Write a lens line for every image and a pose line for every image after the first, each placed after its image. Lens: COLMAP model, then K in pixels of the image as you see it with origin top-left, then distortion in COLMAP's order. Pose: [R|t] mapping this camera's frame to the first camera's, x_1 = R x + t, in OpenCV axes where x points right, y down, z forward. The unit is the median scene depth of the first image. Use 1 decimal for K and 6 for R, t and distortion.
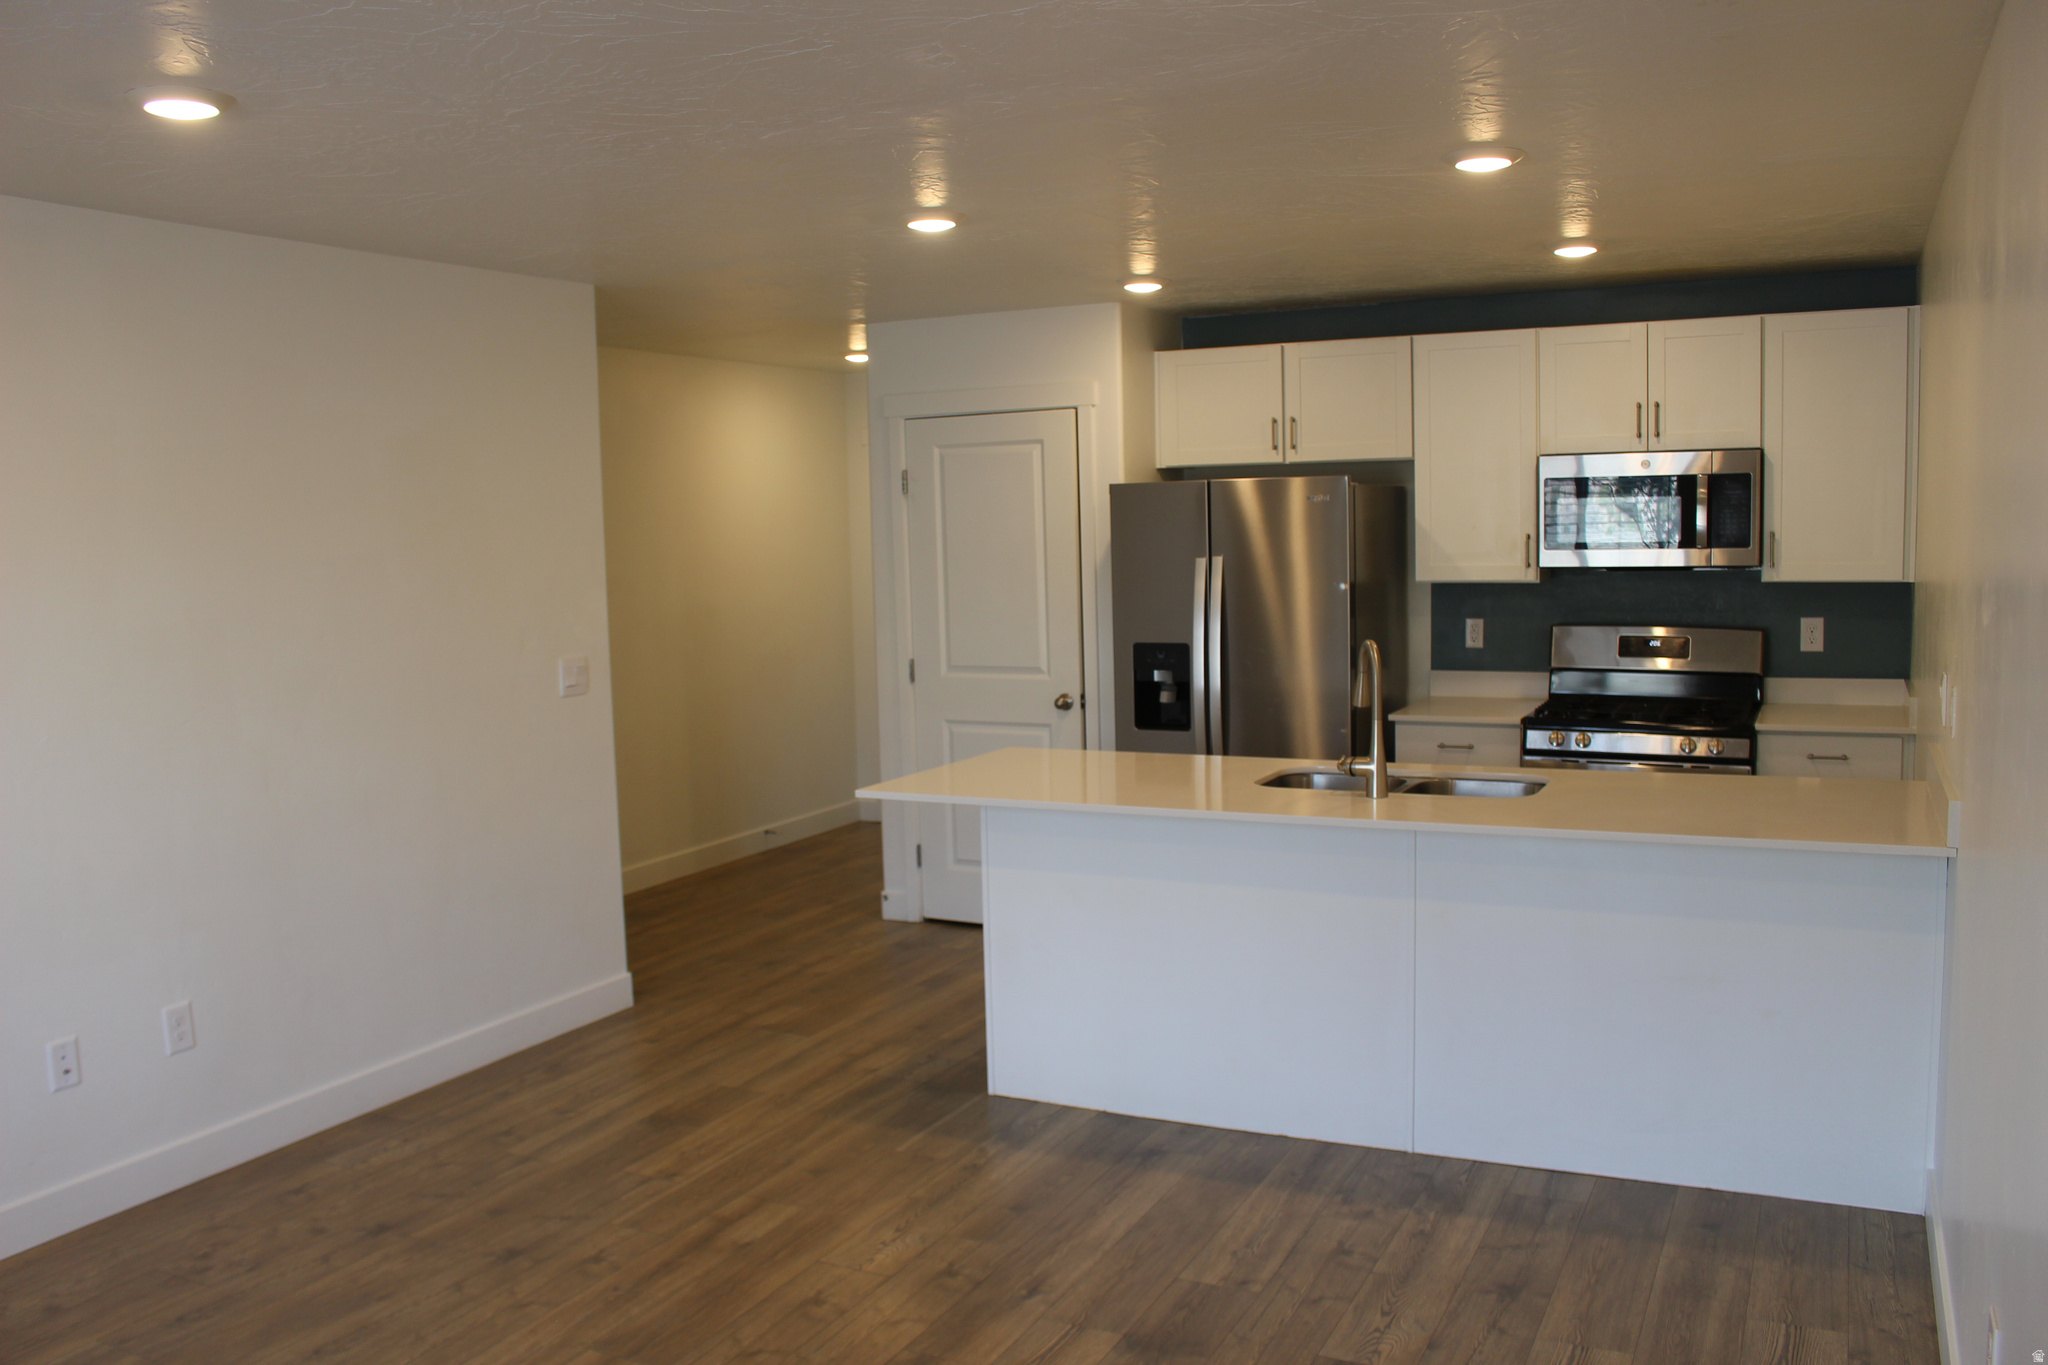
lens RADIAL K [[1695.1, 0, 1009.9], [0, 1695.1, 682.2], [0, 0, 1]] dist [-0.158379, 0.131768]
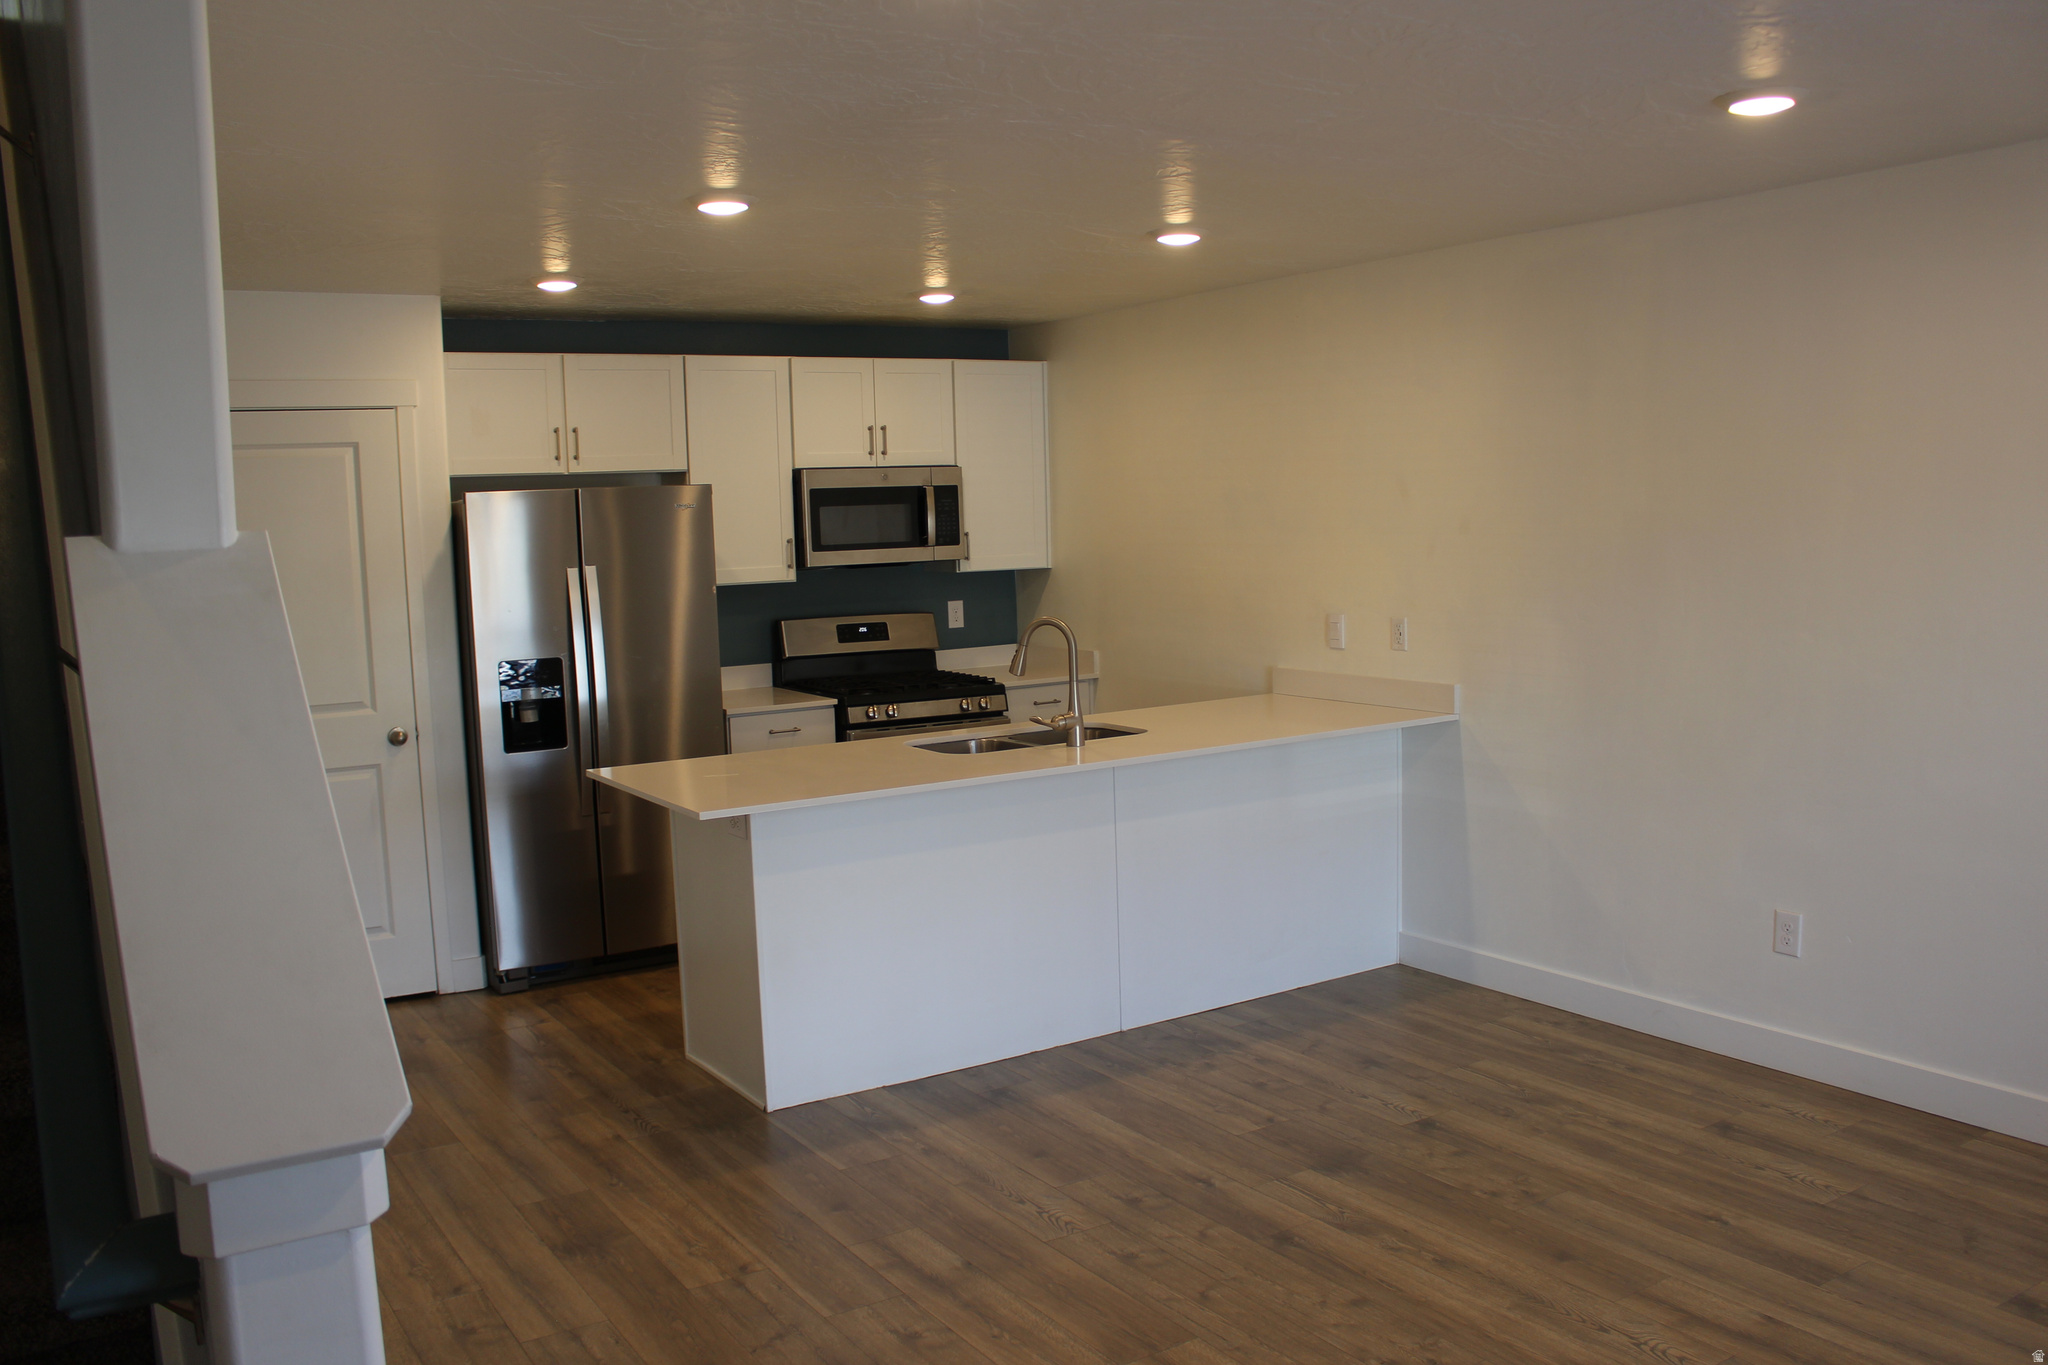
lens RADIAL K [[1695.1, 0, 1009.9], [0, 1695.1, 682.2], [0, 0, 1]] dist [-0.158379, 0.131768]
pose [[0.511188, -0.077340, 0.855982, -0.790859], [0.098597, 0.994645, 0.030986, -0.017619], [-0.853795, 0.068557, 0.516076, 0.390958]]
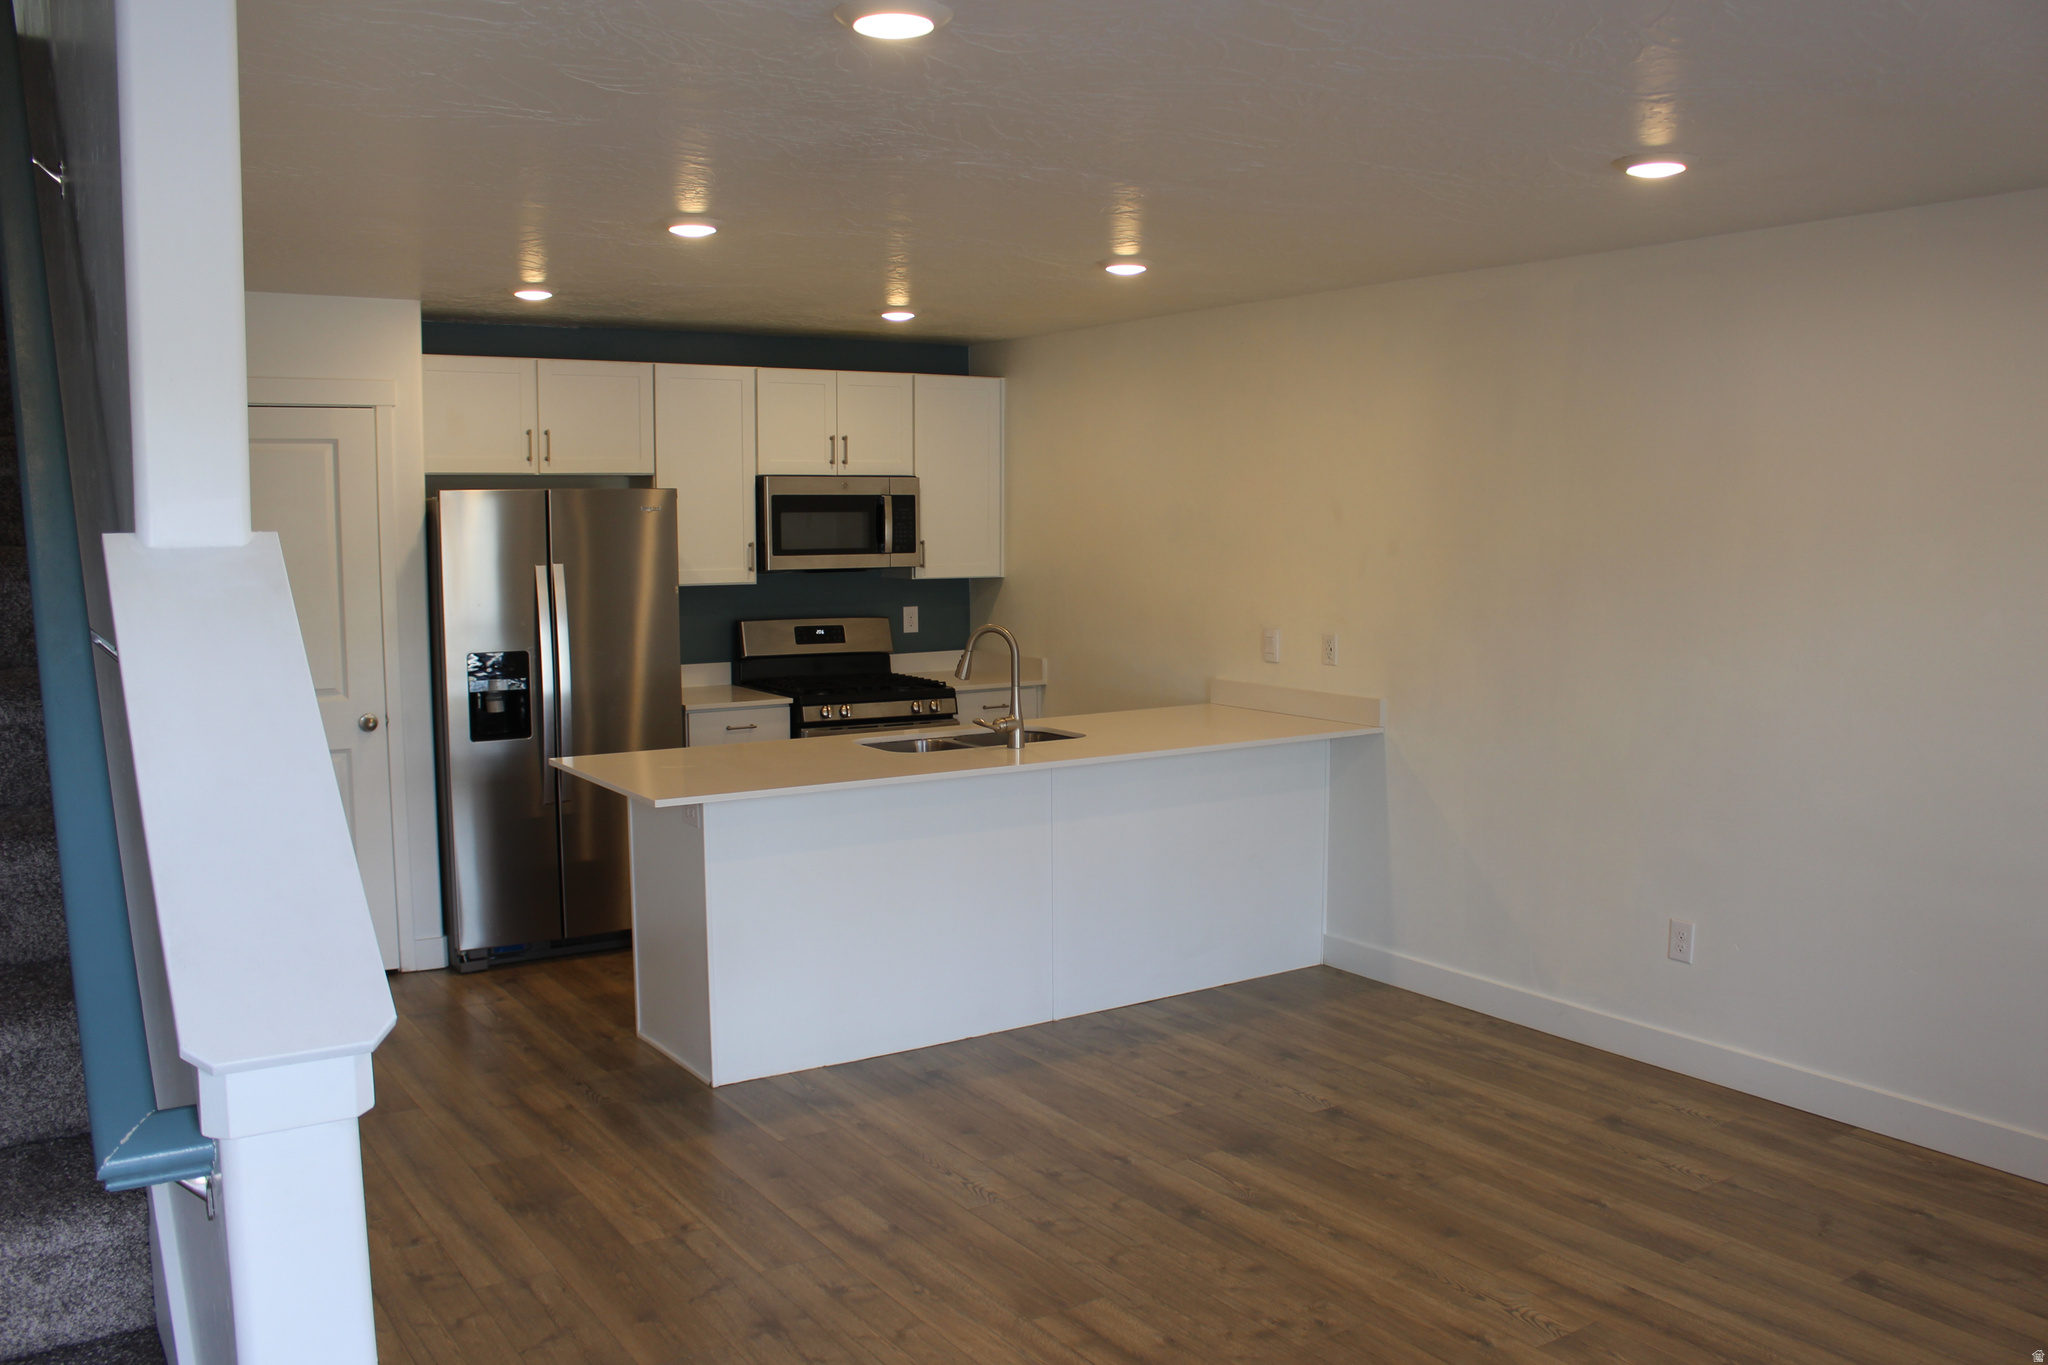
lens RADIAL K [[1695.1, 0, 1009.9], [0, 1695.1, 682.2], [0, 0, 1]] dist [-0.158379, 0.131768]
pose [[0.495391, -0.061082, 0.866520, -0.834141], [0.072254, 0.996965, 0.028970, -0.016677], [-0.865660, 0.048259, 0.498301, 0.348387]]
